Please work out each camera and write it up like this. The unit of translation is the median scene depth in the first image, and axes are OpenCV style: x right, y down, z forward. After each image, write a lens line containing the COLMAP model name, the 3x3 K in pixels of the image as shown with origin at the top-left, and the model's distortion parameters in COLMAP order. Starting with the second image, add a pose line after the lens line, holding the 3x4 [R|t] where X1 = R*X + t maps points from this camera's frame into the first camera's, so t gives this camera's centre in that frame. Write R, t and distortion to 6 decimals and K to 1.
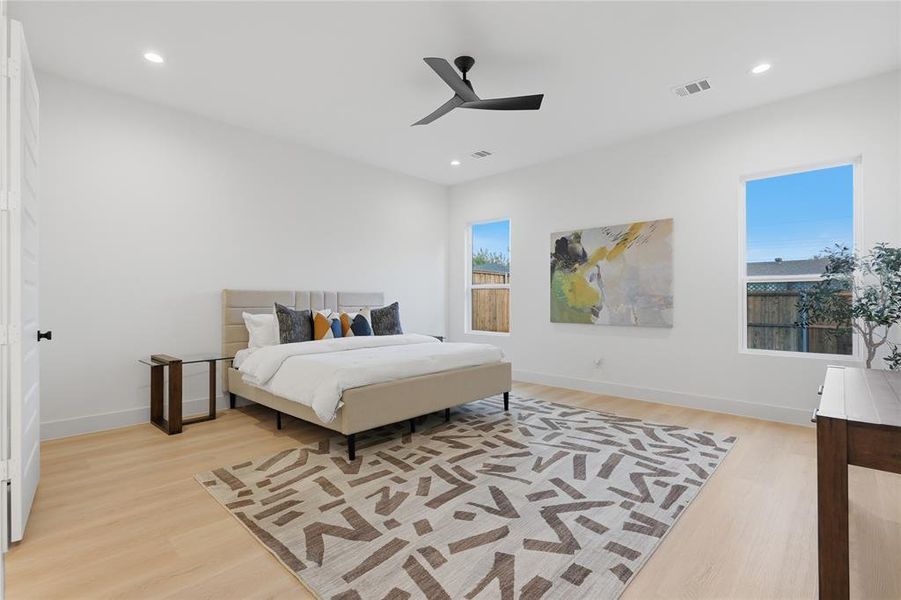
lens RADIAL K [[422.5, 0, 443.7], [0, 422.5, 292.9], [0, 0, 1]] dist [-0.002830, 0.000919]
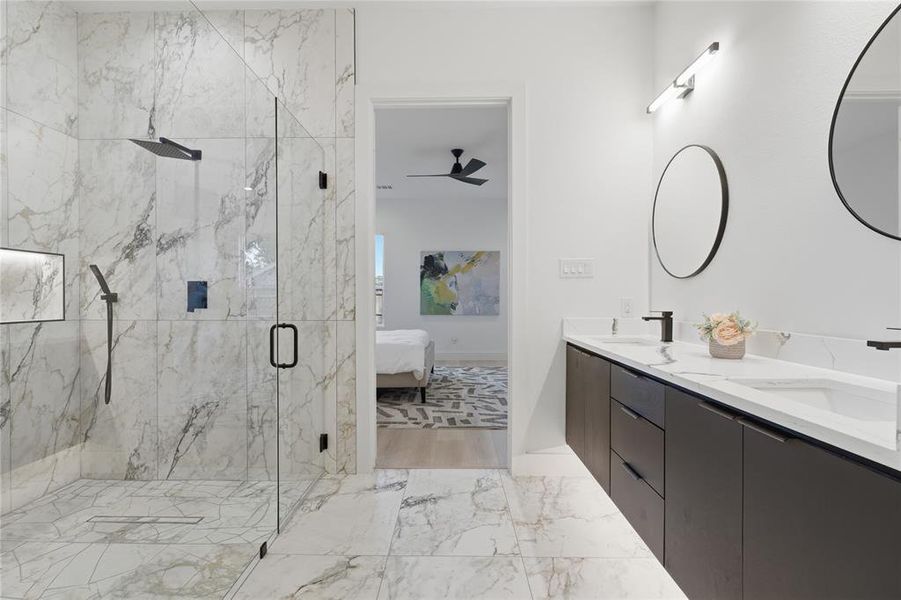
lens RADIAL K [[422.5, 0, 448.0], [0, 422.5, 301.7], [0, 0, 1]] dist [-0.002830, 0.000919]
pose [[0.733039, -0.006184, 0.680159, -0.701601], [-0.008923, 0.999785, 0.018707, -0.001099], [-0.680129, -0.019783, 0.732826, -0.101682]]
